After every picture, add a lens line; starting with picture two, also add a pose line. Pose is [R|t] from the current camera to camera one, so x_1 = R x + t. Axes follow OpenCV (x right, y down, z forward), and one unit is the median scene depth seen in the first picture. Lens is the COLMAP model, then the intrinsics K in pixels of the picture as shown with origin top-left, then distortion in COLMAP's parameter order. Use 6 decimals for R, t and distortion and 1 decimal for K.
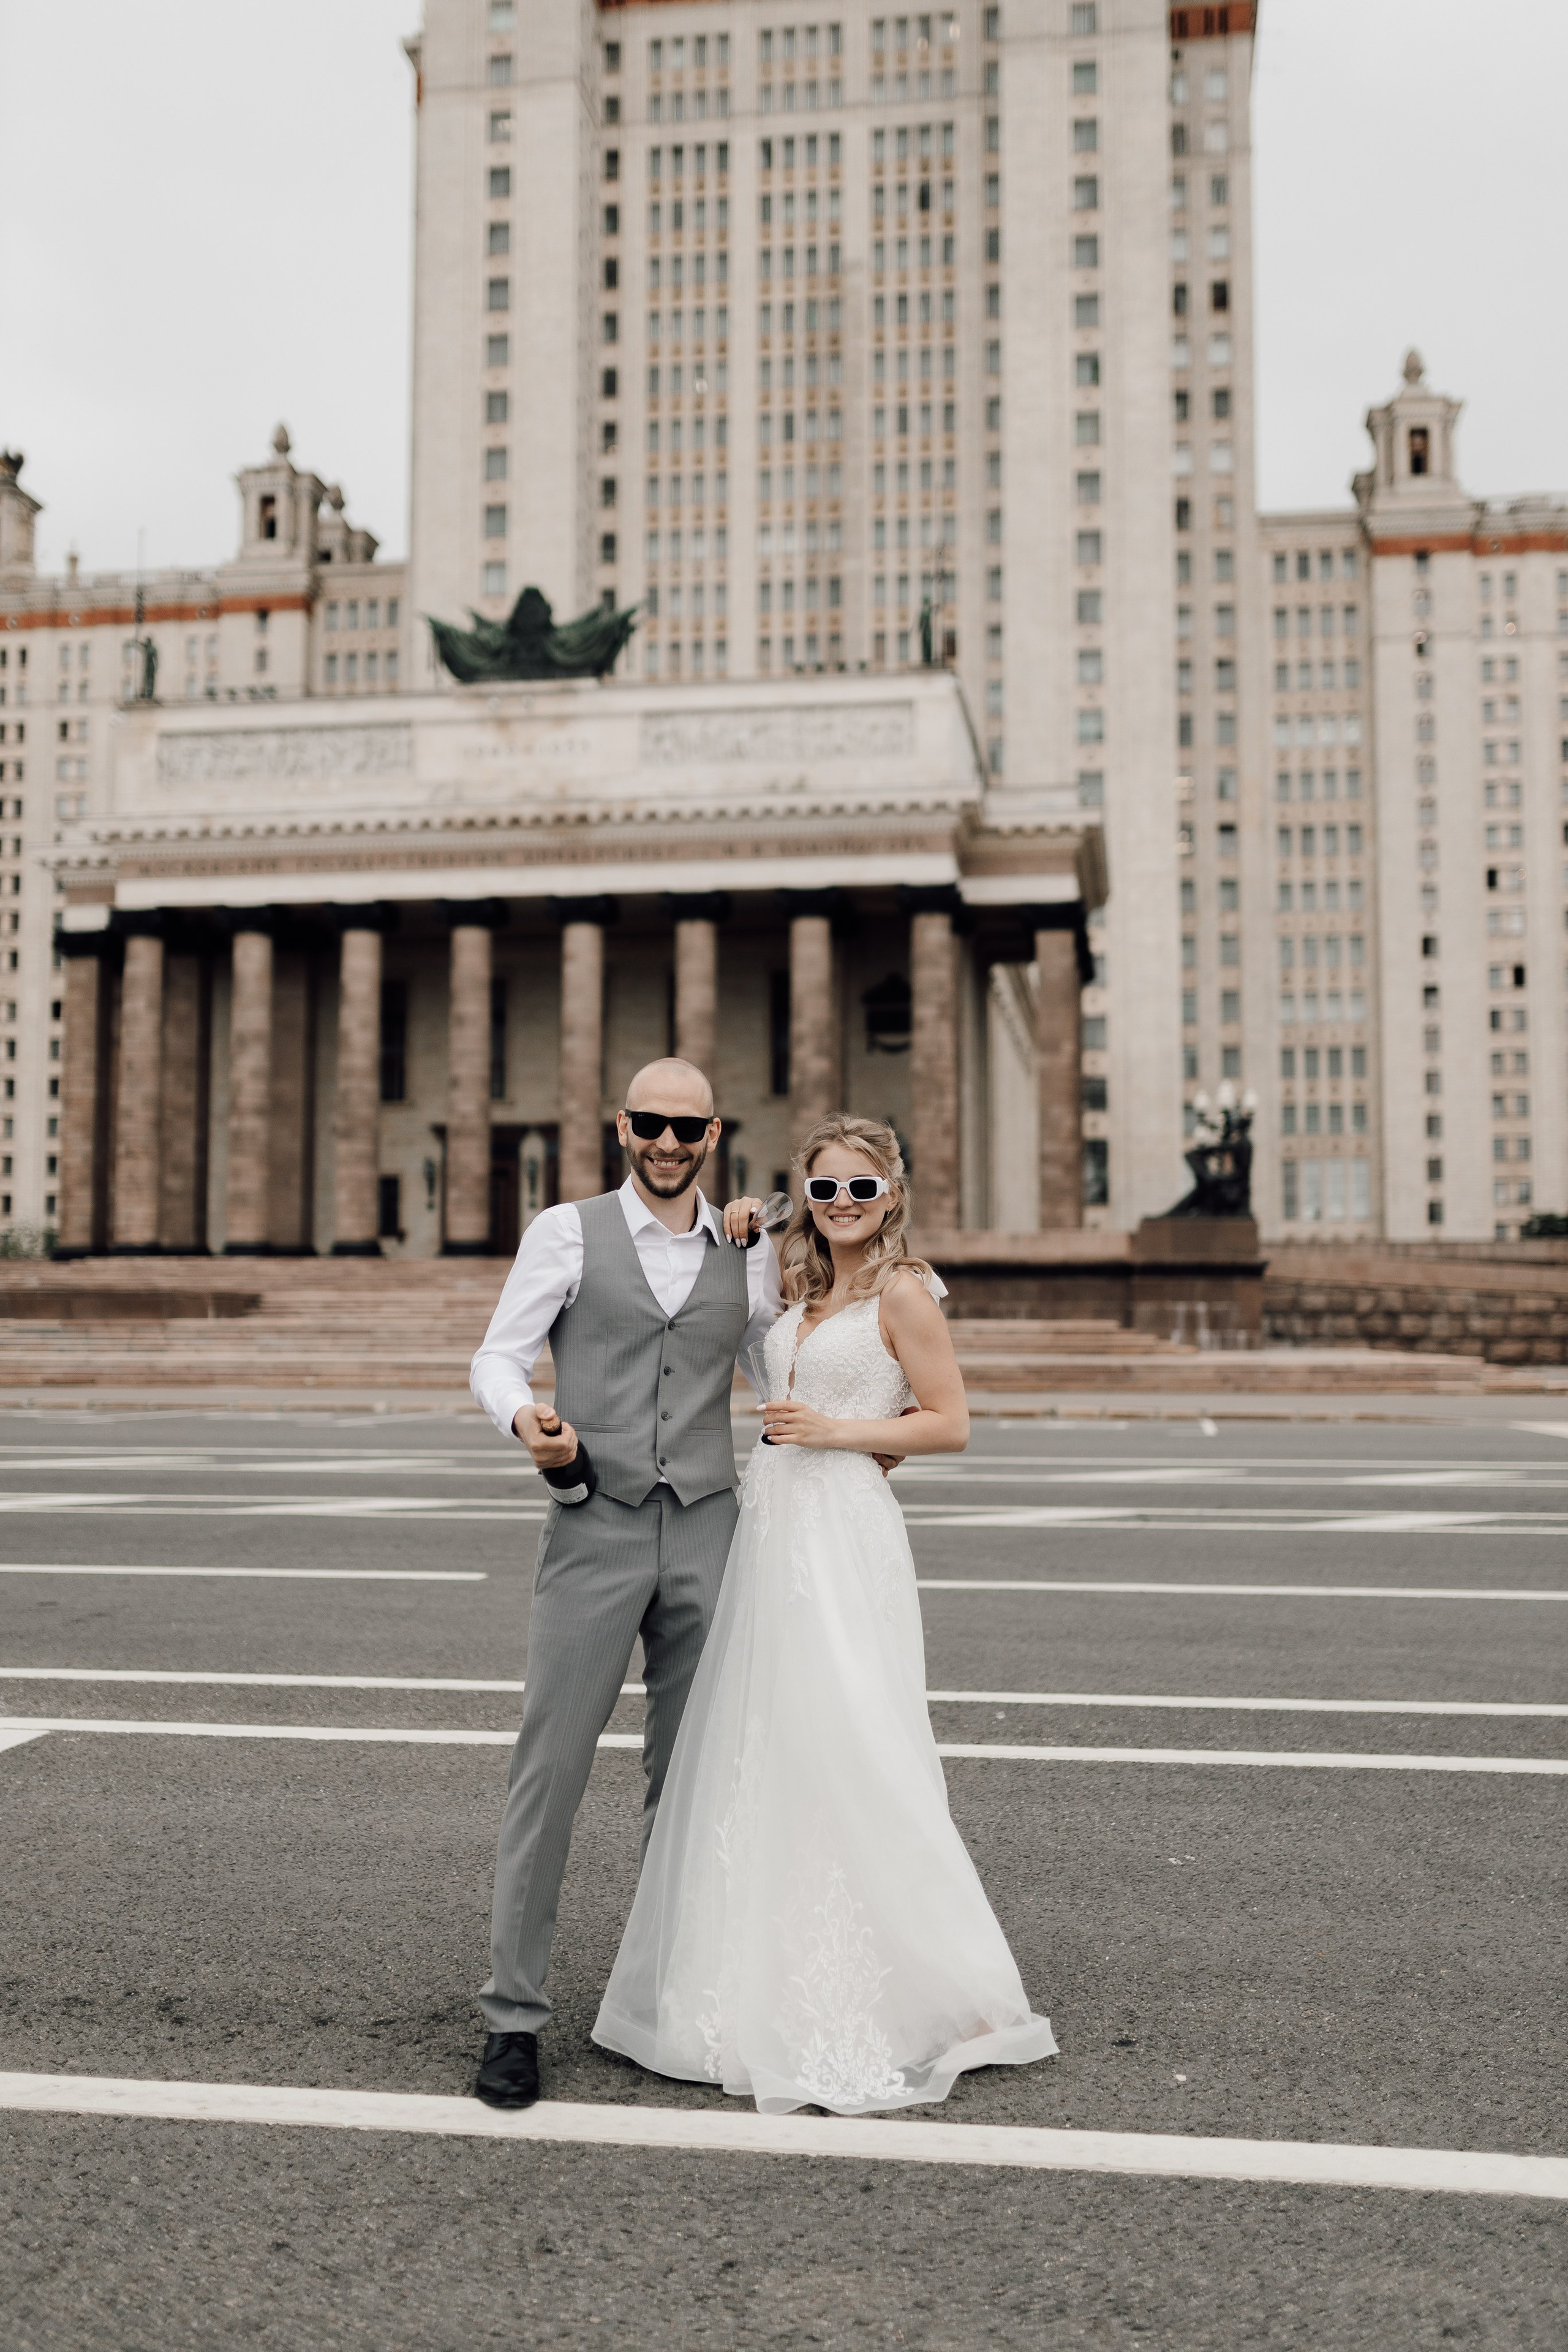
lens RADIAL K [[2301.5, 0, 778.5], [0, 2301.5, 1176.1], [0, 0, 1]] dist [-0.002165, 0.000000]
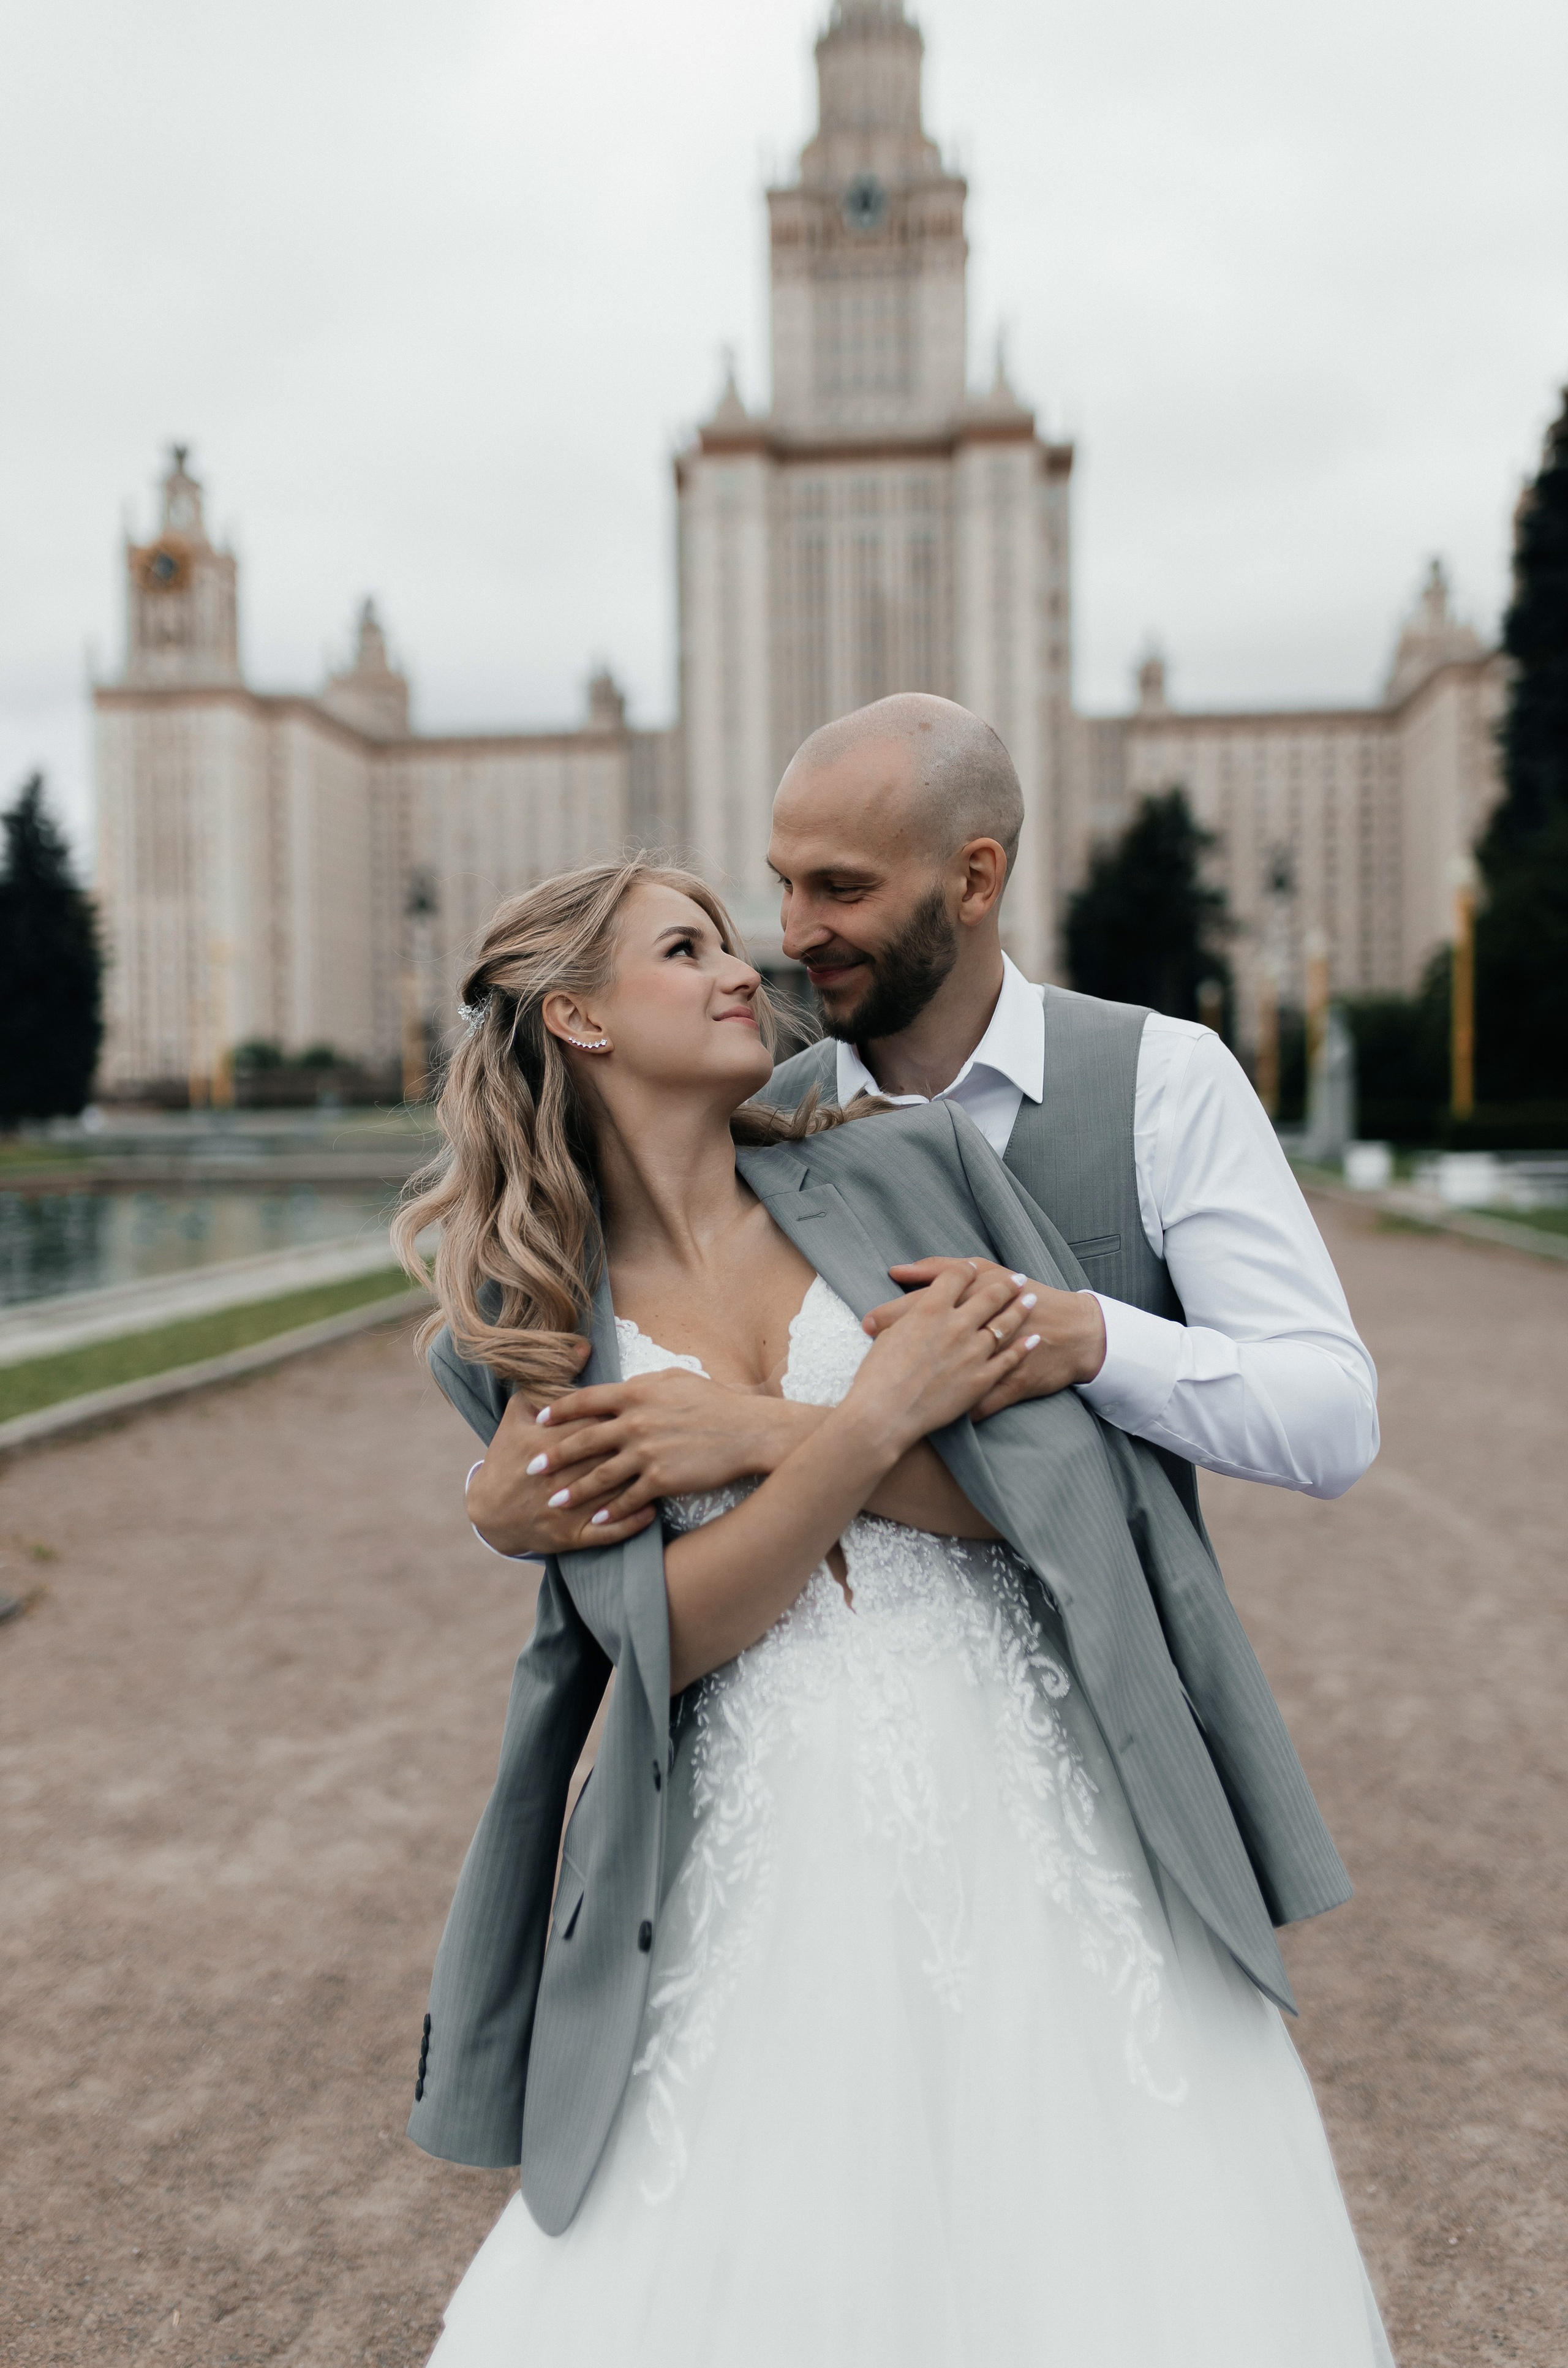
lens RADIAL K [[2264.2, 0, 778.6], [0, 2264.2, 1192.0], [0, 0, 1]] dist [-0.006781, 0.000000]
pose [[0.998121, -0.018222, 0.058504, -0.284995], [0.010964, 0.992462, 0.122059, -0.148669], [-0.060287, -0.121188, 0.990797, -1.586896]]
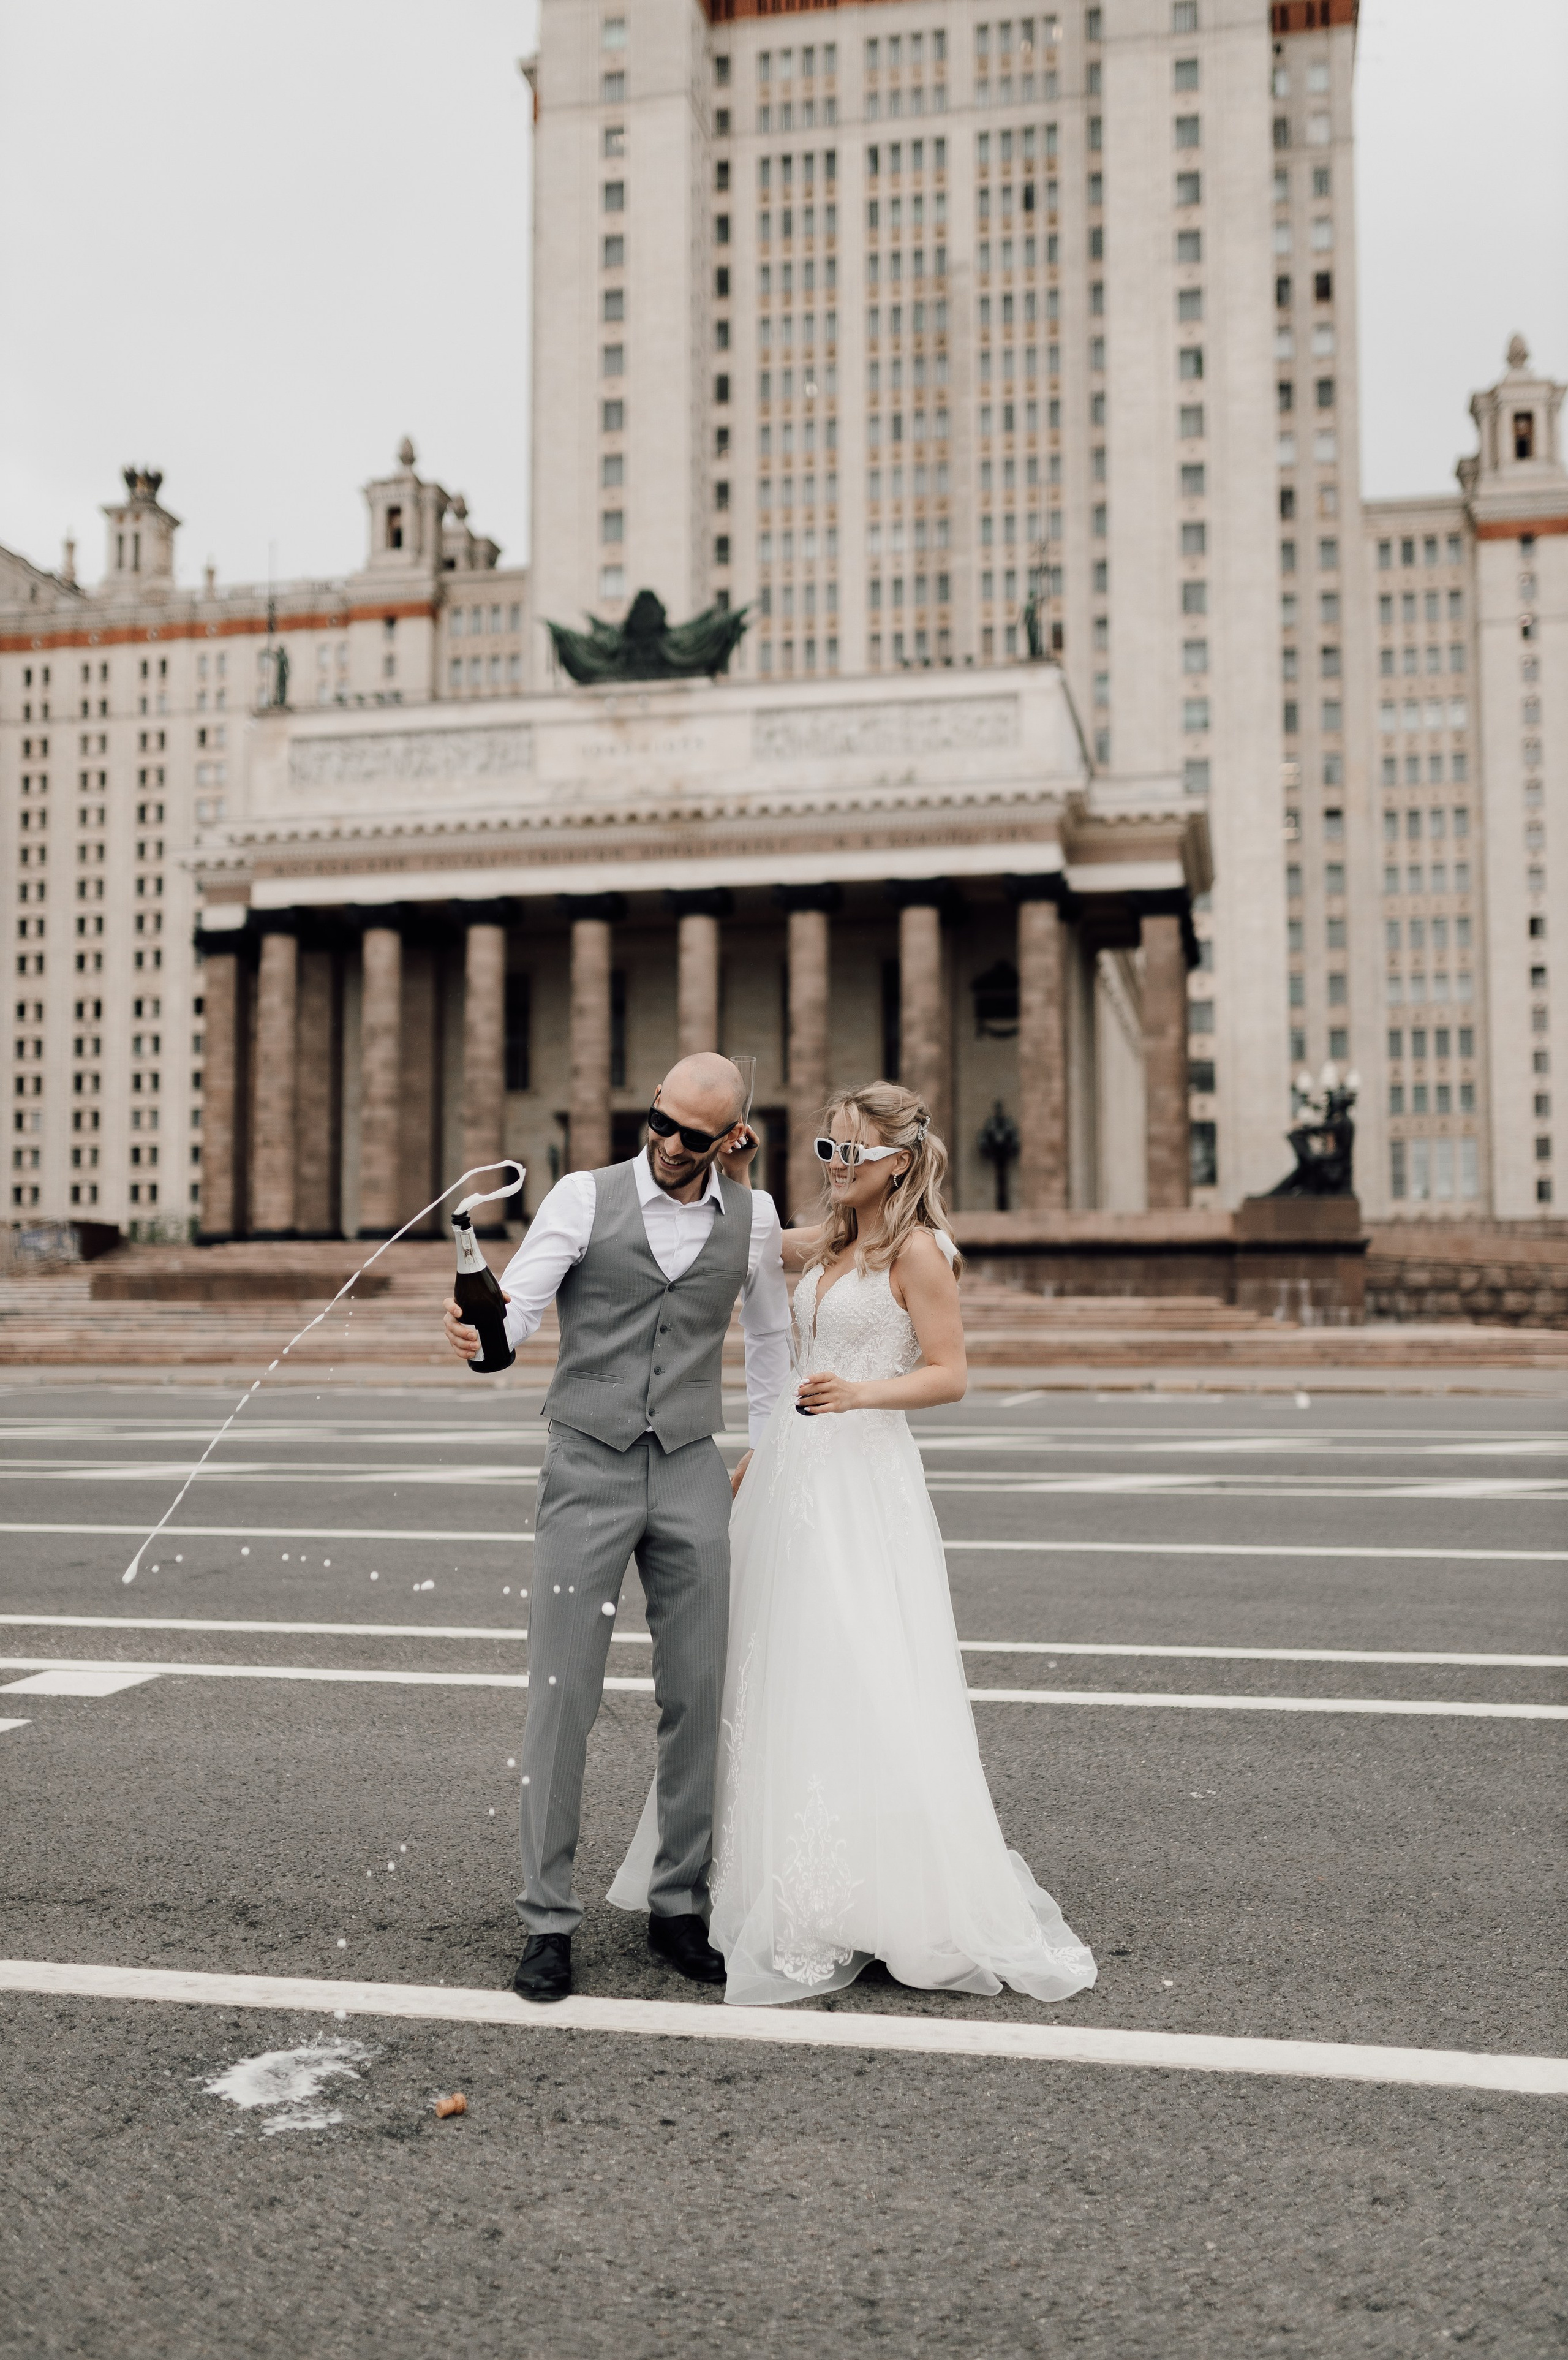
lens RADIAL K [[2243.6, 0, 772.5], [0, 2243.6, 1177.8], [0, 0, 1]] dist [-0.002155, 0.000000]
pose [[0.998471, -0.007470, -0.054772, 0.001789], [0.007888, 0.999941, 0.007421, 0.000255], [0.054714, -0.007841, 0.998471, -0.001813]]
